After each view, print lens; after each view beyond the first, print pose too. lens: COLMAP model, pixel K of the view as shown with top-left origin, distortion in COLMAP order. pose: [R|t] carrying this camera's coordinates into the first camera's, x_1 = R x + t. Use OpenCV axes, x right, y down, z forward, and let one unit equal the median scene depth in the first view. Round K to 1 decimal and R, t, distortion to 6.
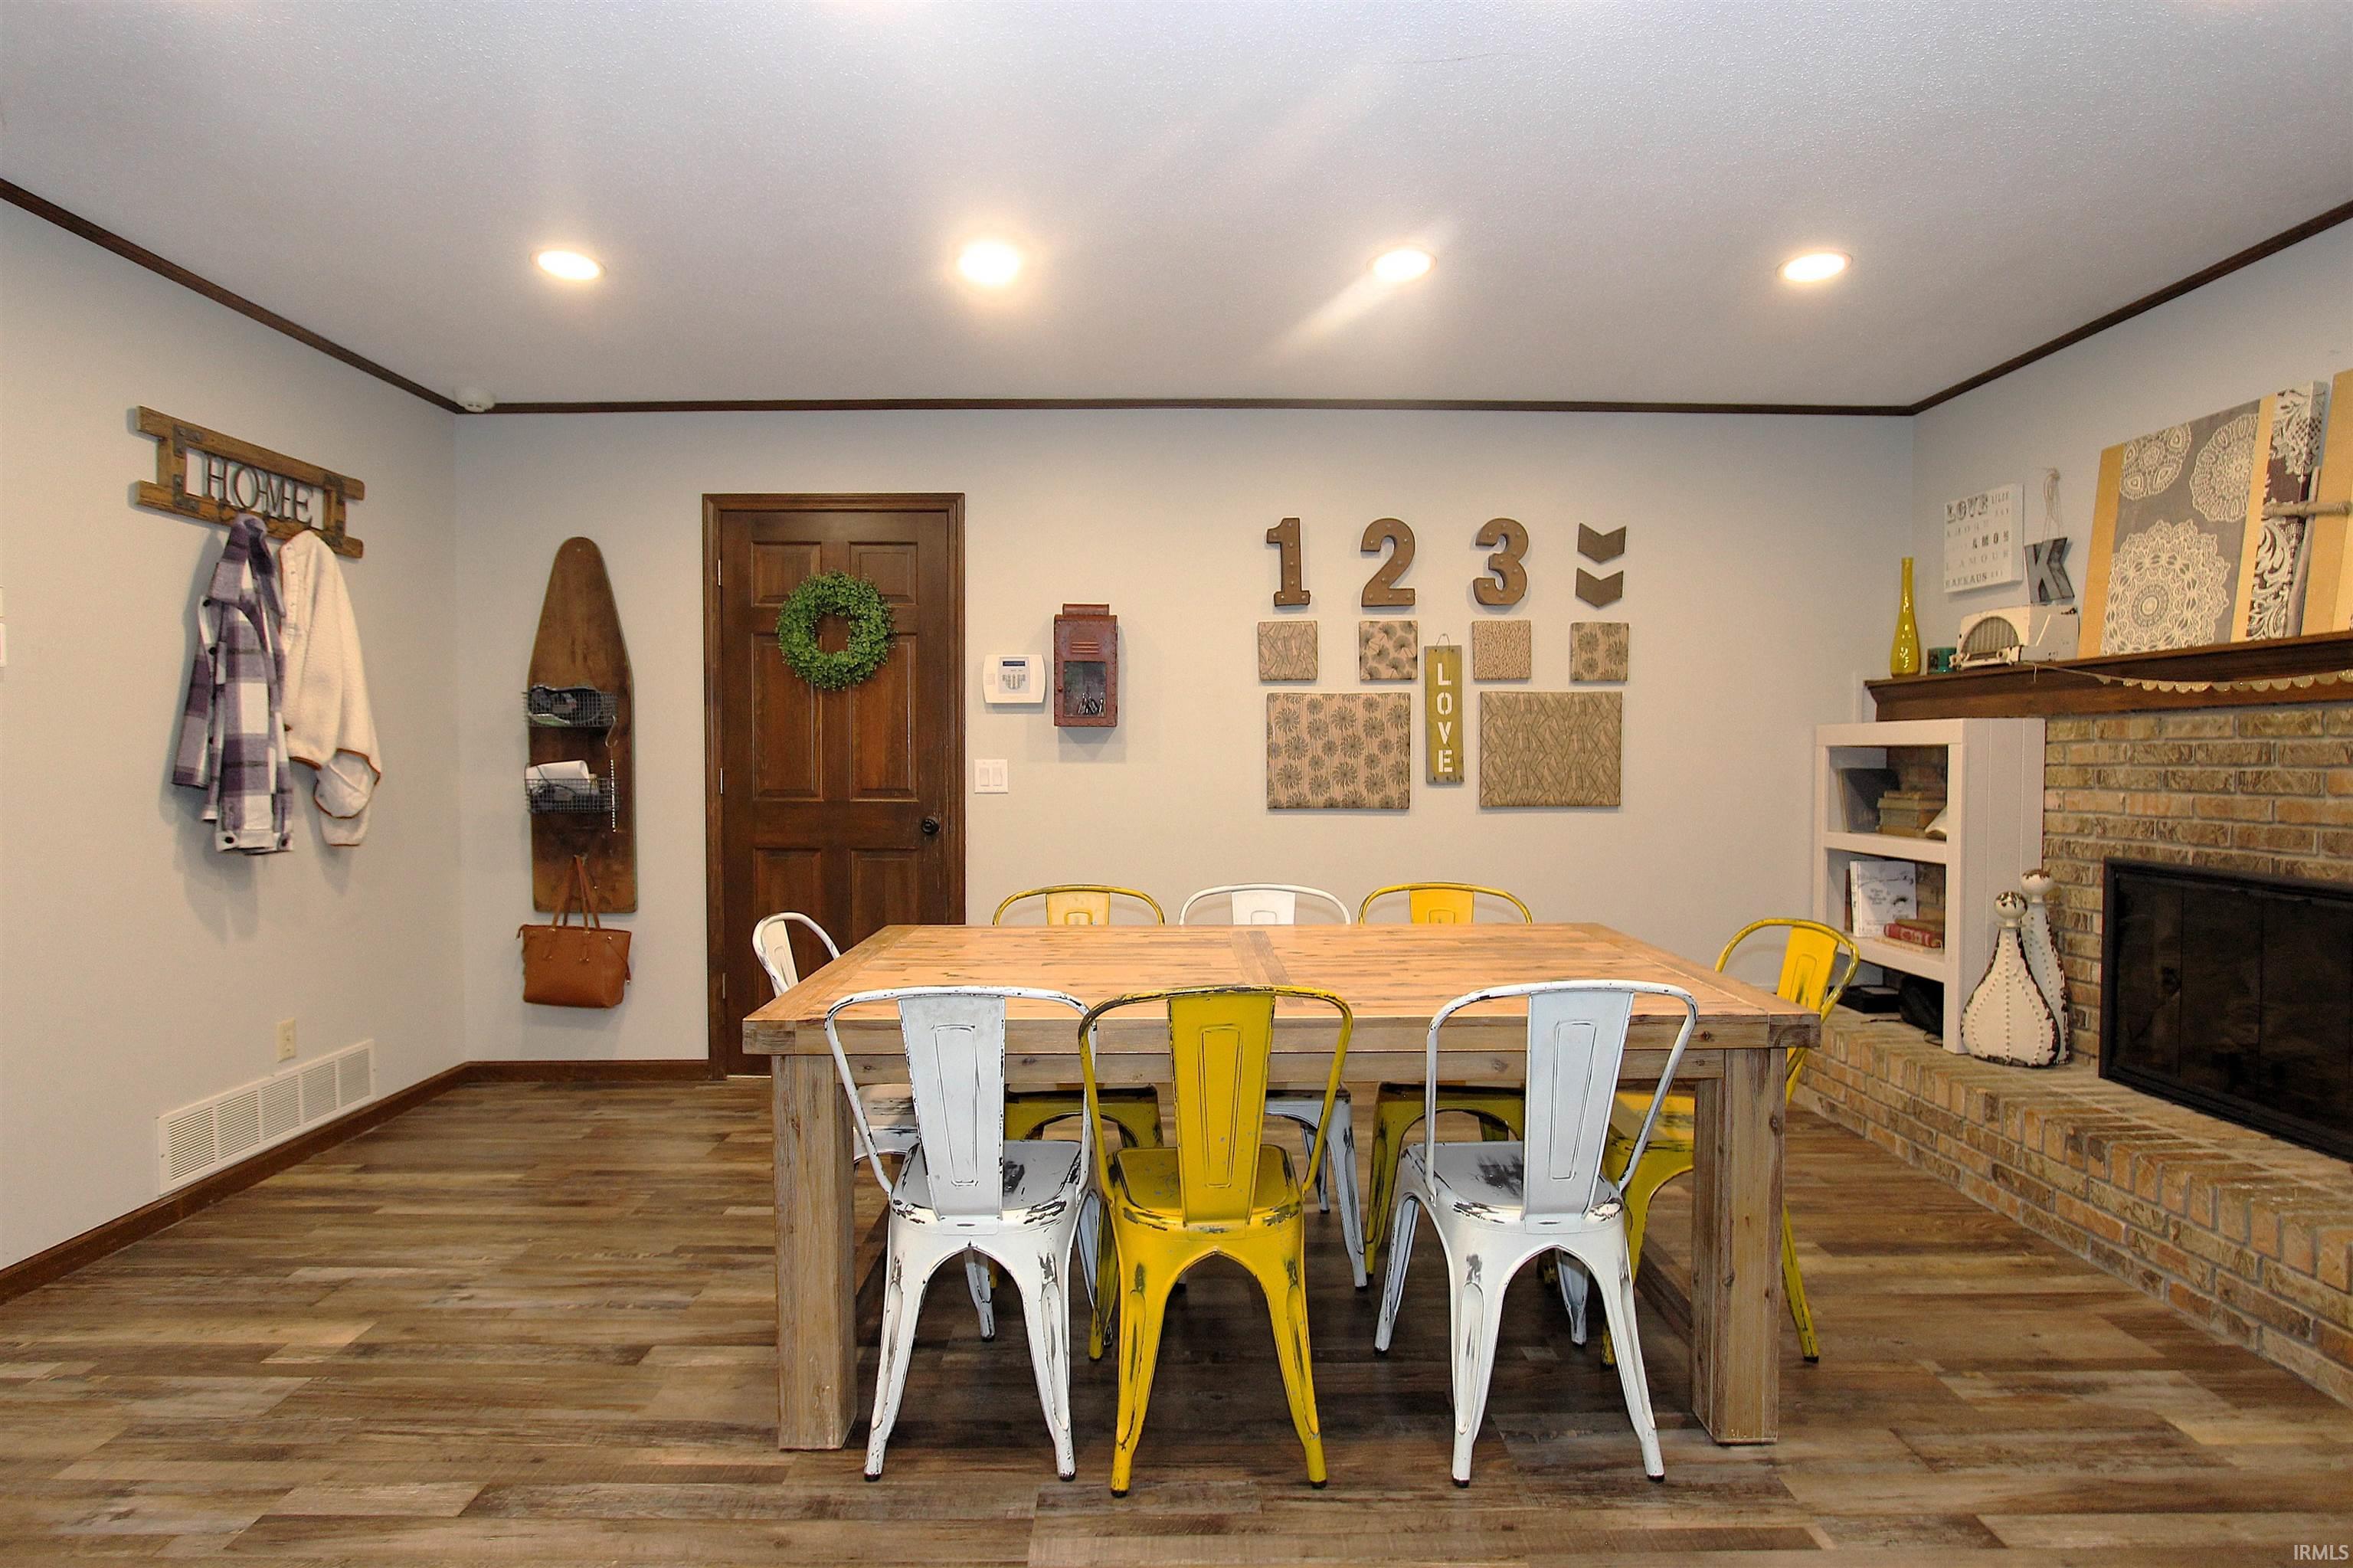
lens RADIAL K [[1082.9, 0, 1176.5], [0, 1082.9, 784.0], [0, 0, 1]] dist [-0.023746, 0.006858]
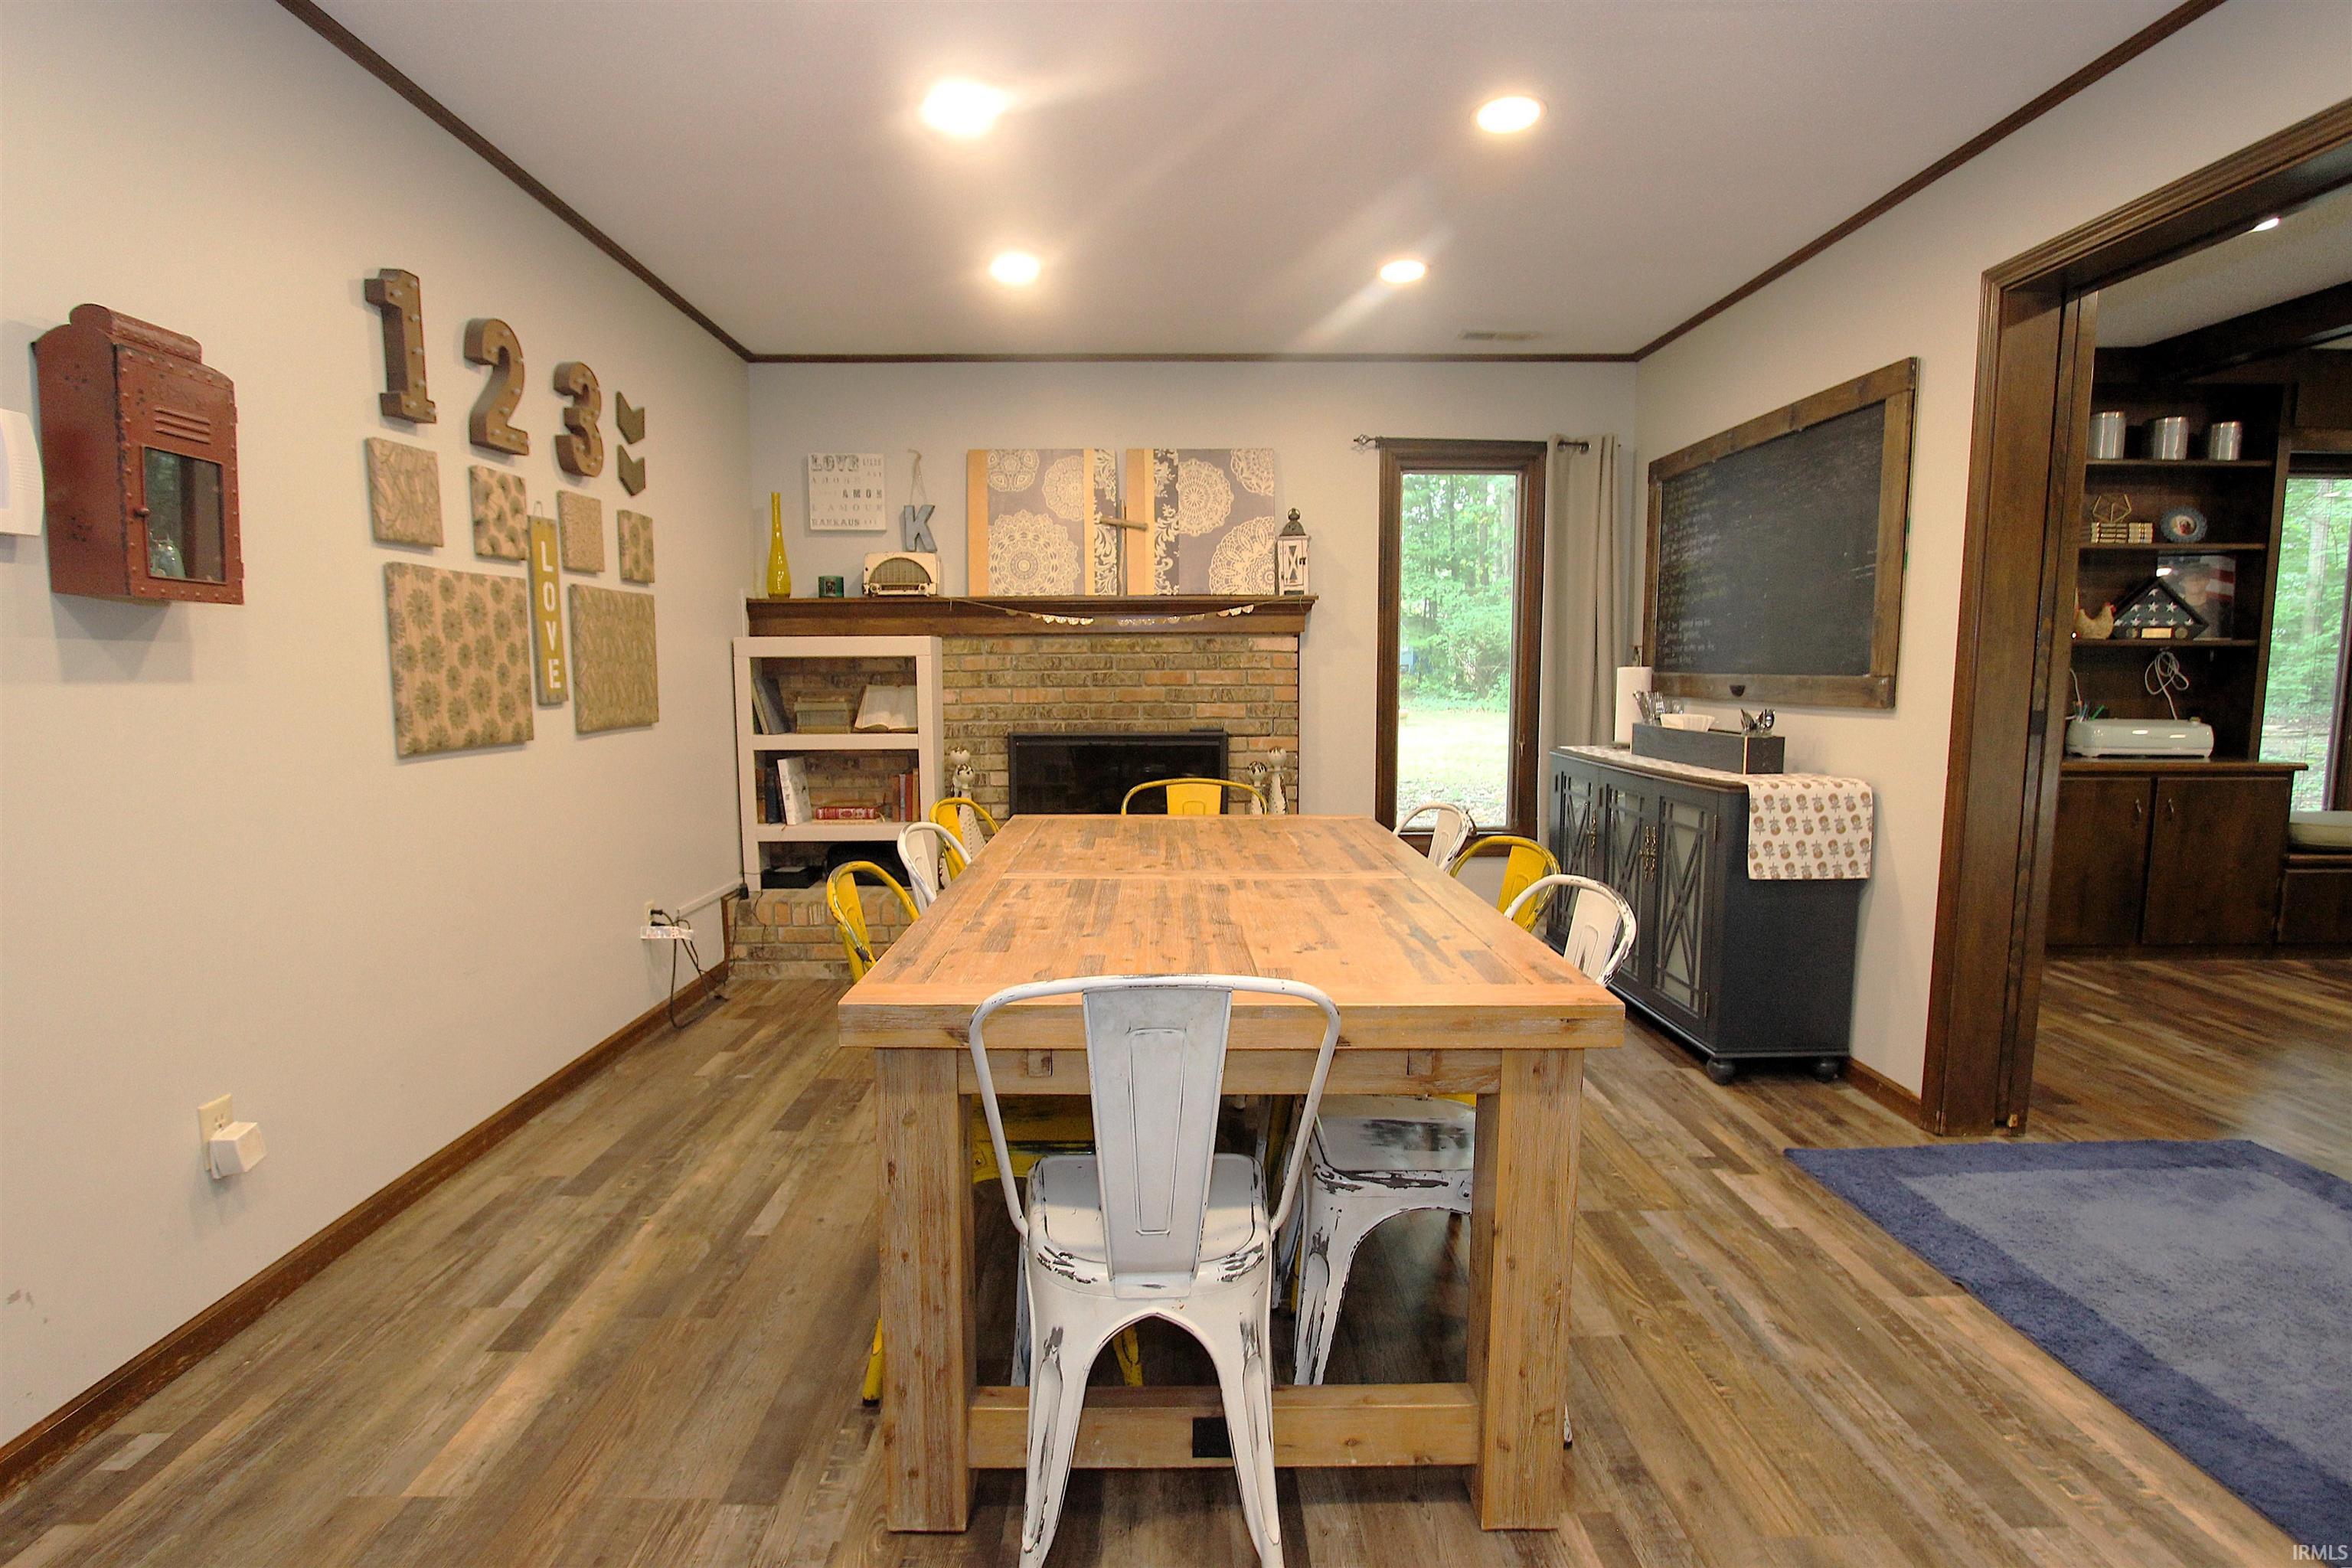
lens RADIAL K [[1082.4, 0, 1176.0], [0, 1082.4, 784.0], [0, 0, 1]] dist [-0.023746, 0.006858]
pose [[0.043462, -0.108652, 0.993129, -0.516565], [0.031724, 0.993717, 0.107328, -0.012368], [-0.998551, 0.026841, 0.046636, 0.571142]]
